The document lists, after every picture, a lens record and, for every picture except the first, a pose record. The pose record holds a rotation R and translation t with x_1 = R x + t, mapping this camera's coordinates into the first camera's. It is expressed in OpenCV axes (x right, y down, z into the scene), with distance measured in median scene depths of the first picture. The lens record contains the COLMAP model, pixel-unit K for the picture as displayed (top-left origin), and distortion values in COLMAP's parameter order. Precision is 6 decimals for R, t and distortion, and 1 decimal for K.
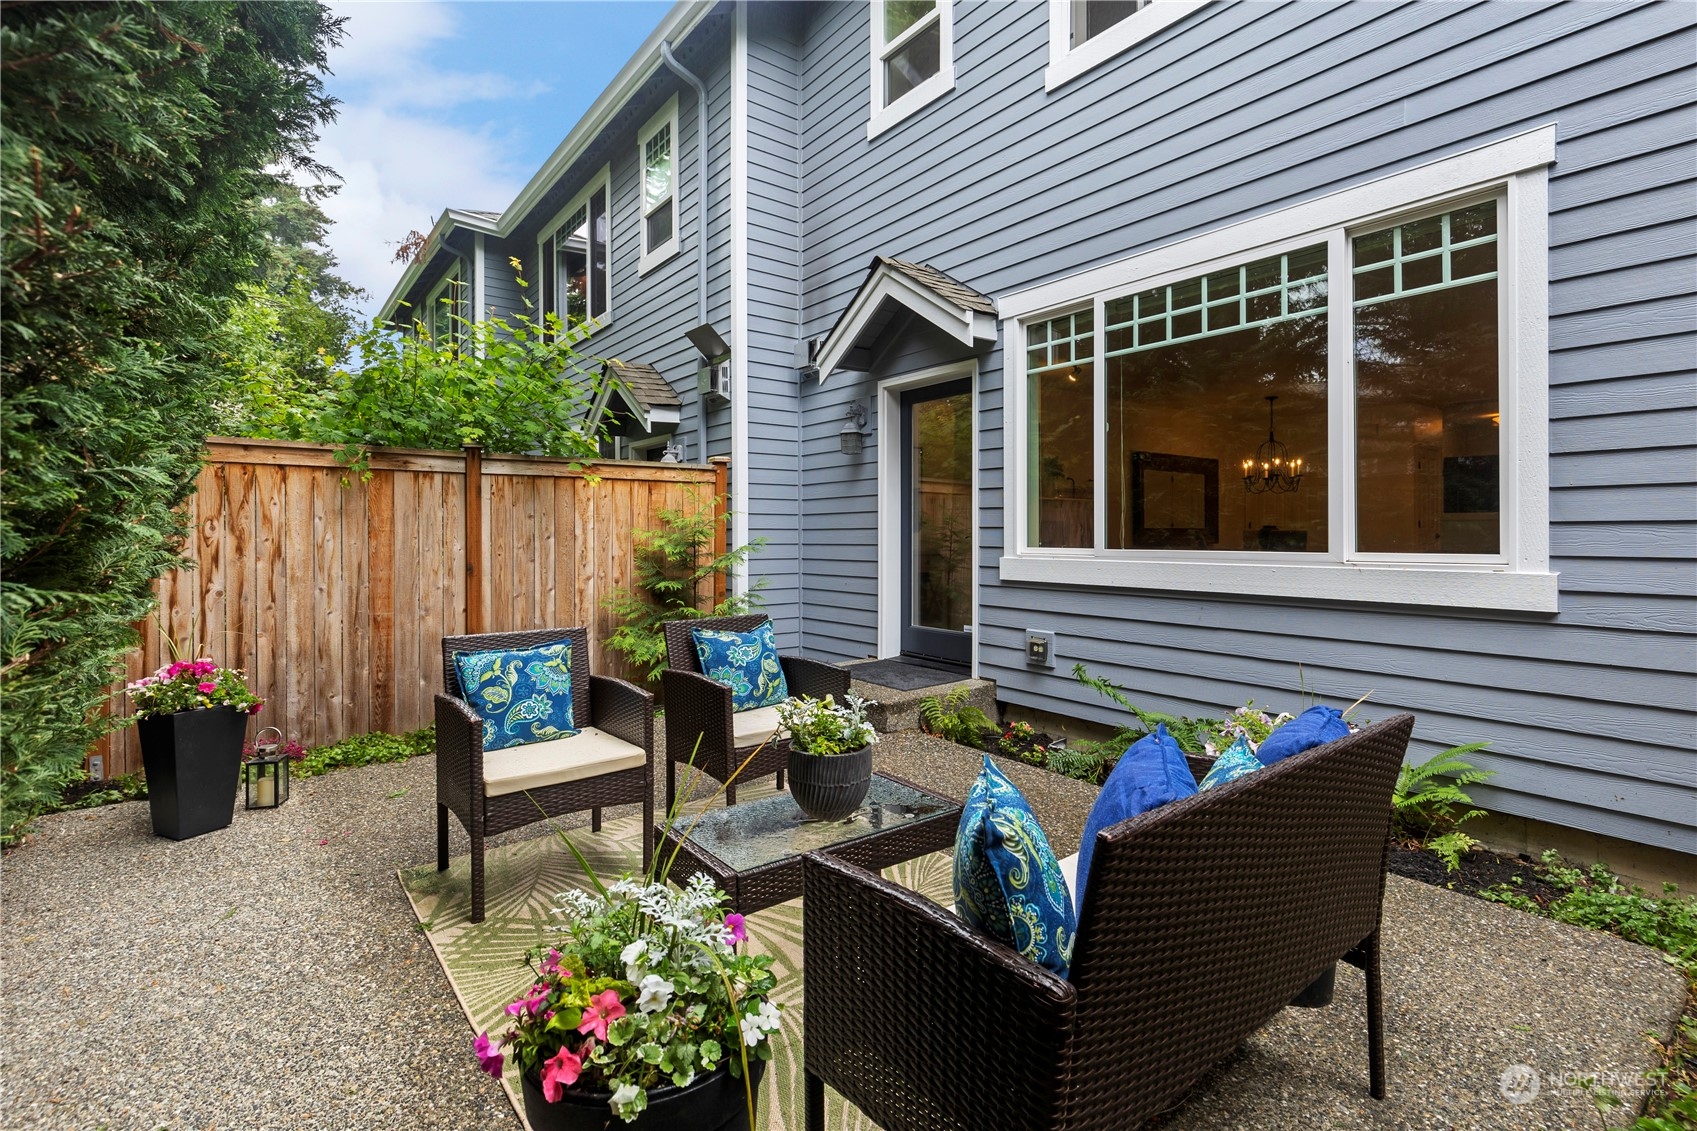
lens RADIAL K [[780.3, 0, 836.2], [0, 780.3, 535.6], [0, 0, 1]] dist [0.012077, 0.000011]
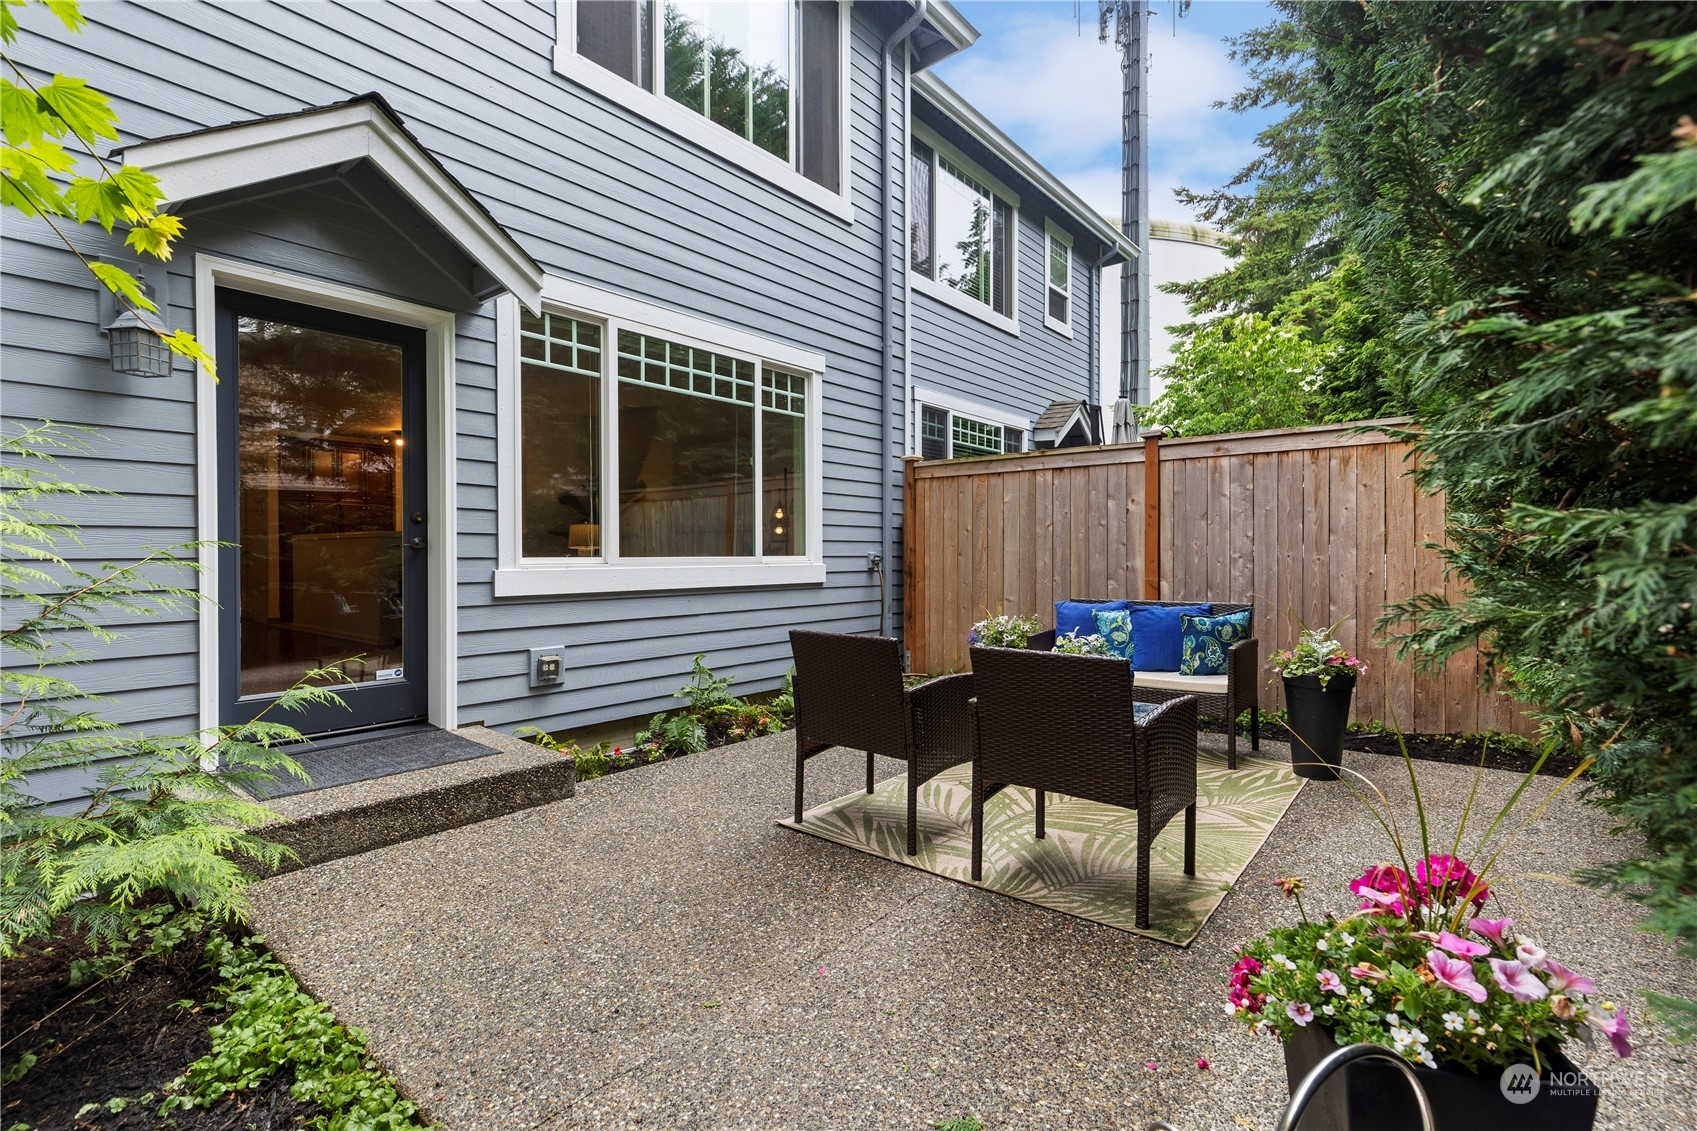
lens RADIAL K [[780.3, 0, 850.0], [0, 780.3, 561.7], [0, 0, 1]] dist [0.012077, 0.000011]
pose [[-0.229829, -0.008638, 0.973193, -0.785430], [0.002903, 0.999950, 0.009561, 0.013787], [-0.973227, 0.005023, -0.229792, 0.943655]]
